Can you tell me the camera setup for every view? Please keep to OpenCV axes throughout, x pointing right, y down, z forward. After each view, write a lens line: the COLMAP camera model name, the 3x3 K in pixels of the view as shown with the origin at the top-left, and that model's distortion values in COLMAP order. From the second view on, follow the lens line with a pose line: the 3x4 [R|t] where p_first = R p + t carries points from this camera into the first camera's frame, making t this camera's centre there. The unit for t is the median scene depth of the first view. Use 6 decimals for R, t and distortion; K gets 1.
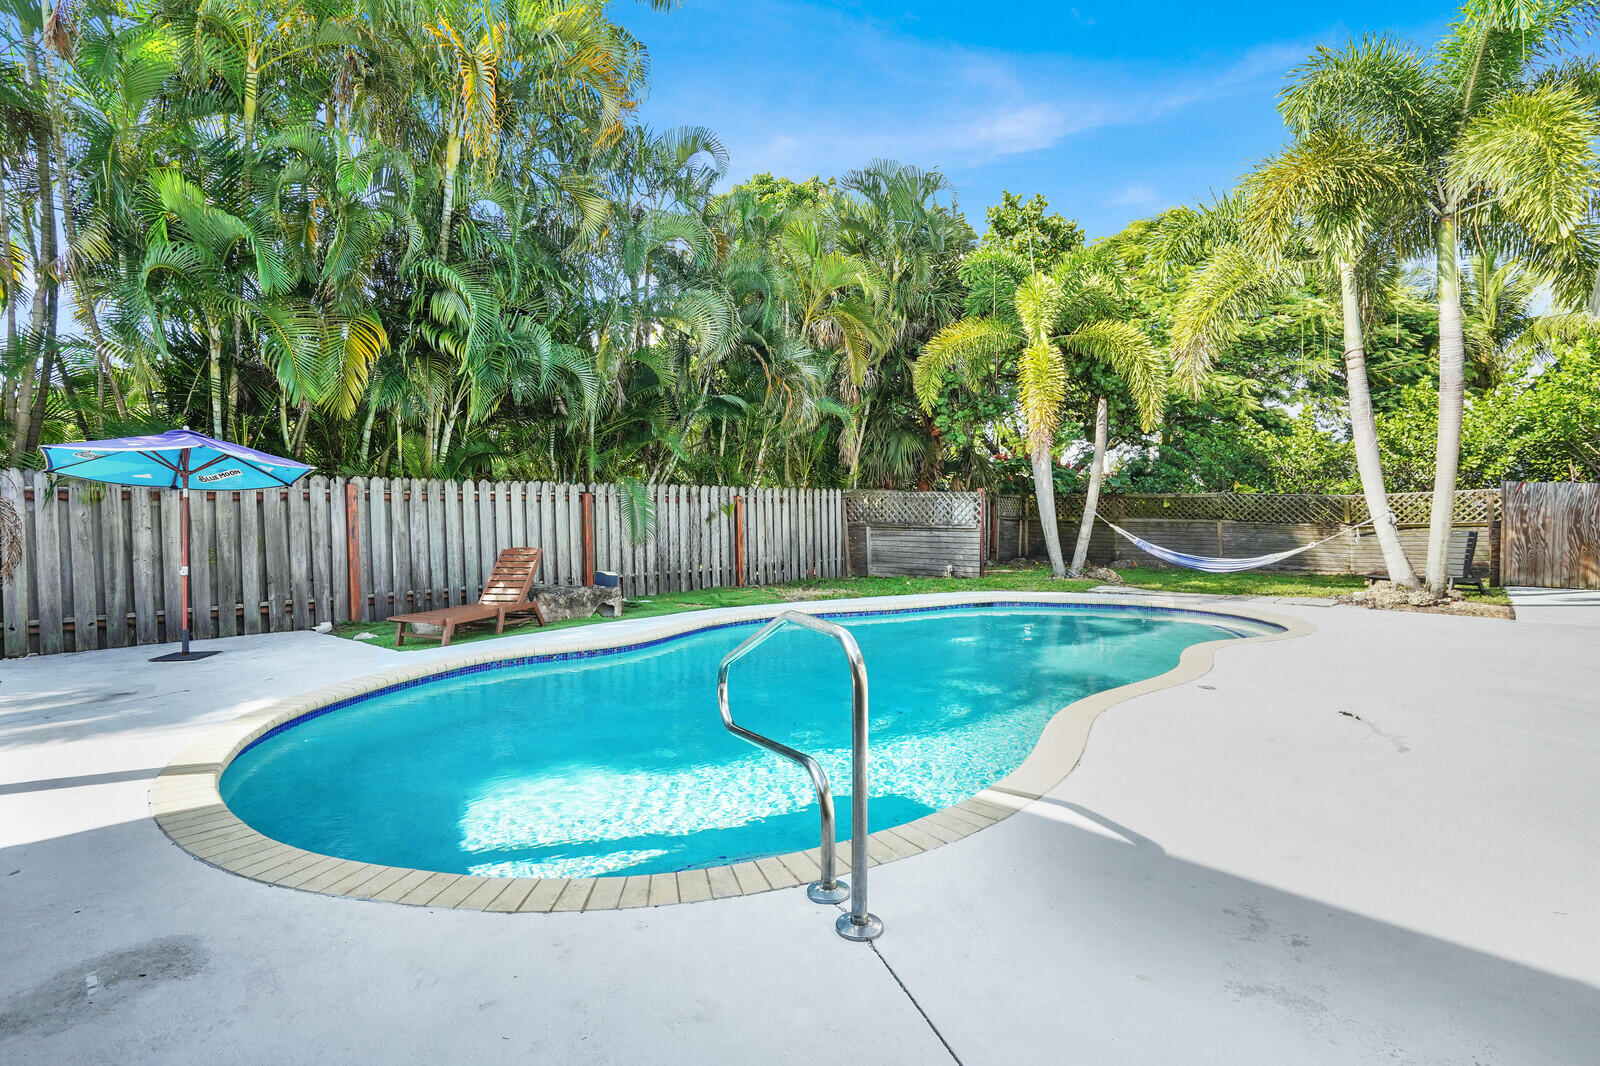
lens RADIAL K [[739.1, 0, 798.3], [0, 739.1, 537.3], [0, 0, 1]] dist [-0.031995, 0.004244]
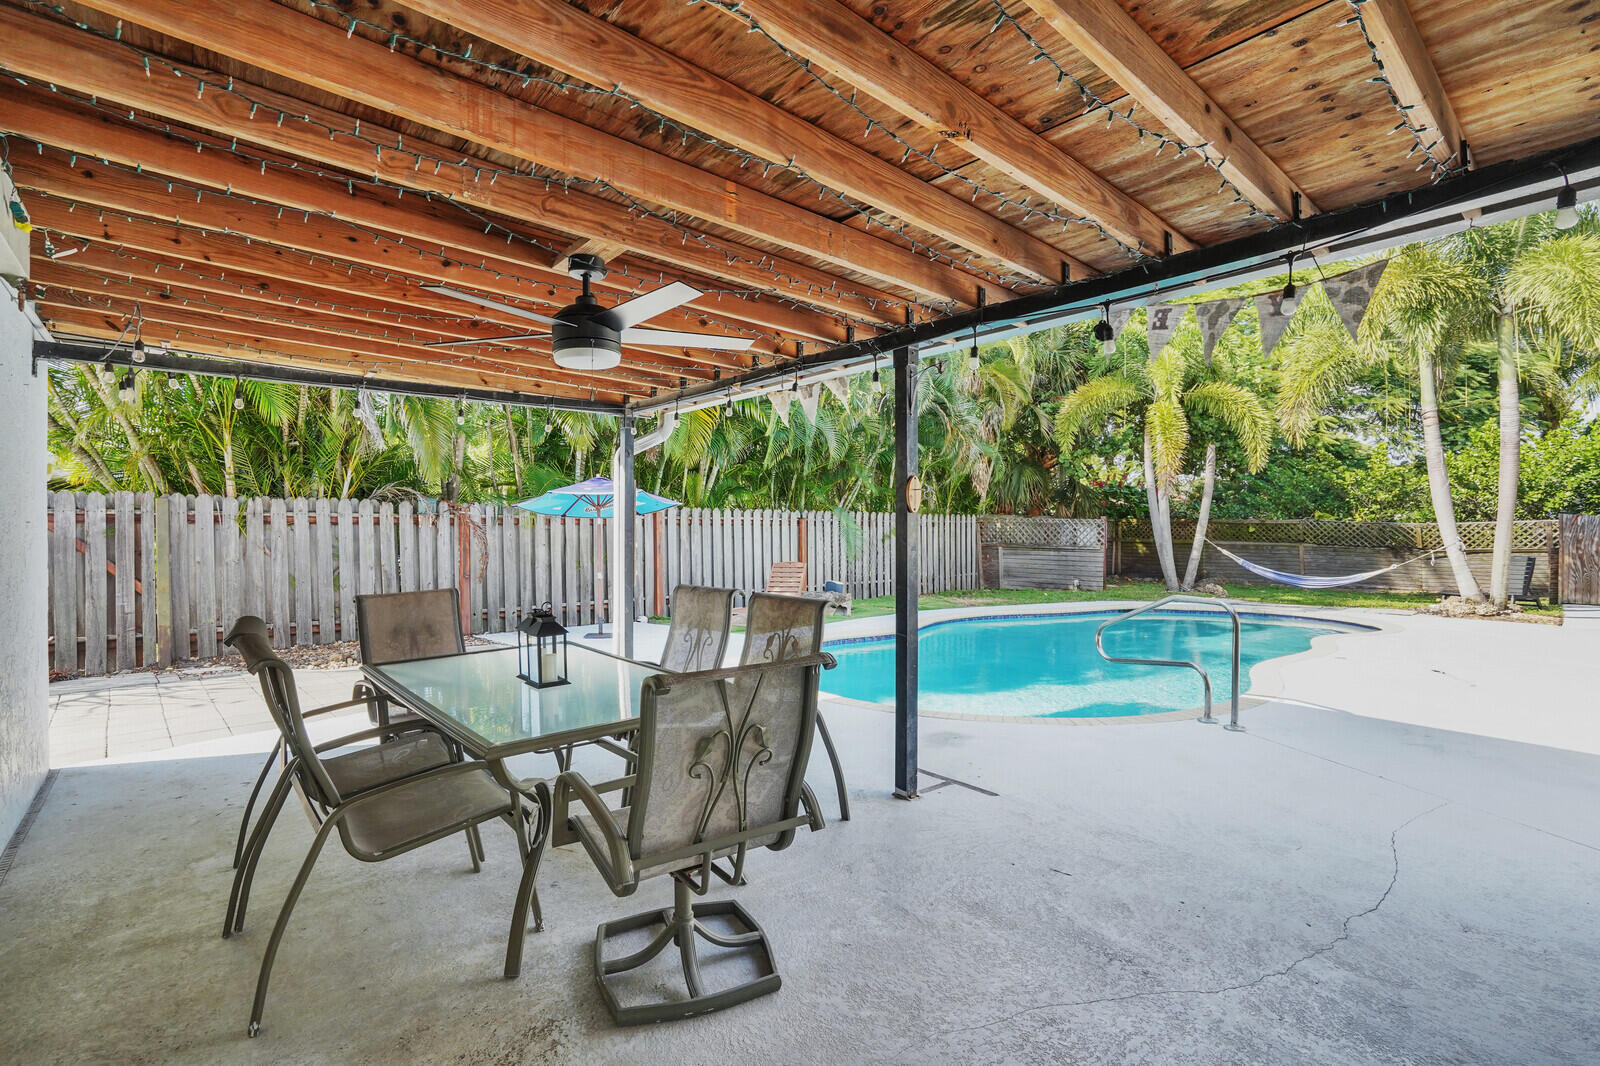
lens RADIAL K [[739.1, 0, 797.3], [0, 739.1, 539.3], [0, 0, 1]] dist [-0.031995, 0.004244]
pose [[0.998415, 0.010582, -0.055273, -0.189748], [-0.011580, 0.999775, -0.017766, -0.001845], [0.055073, 0.018378, 0.998313, -0.225976]]
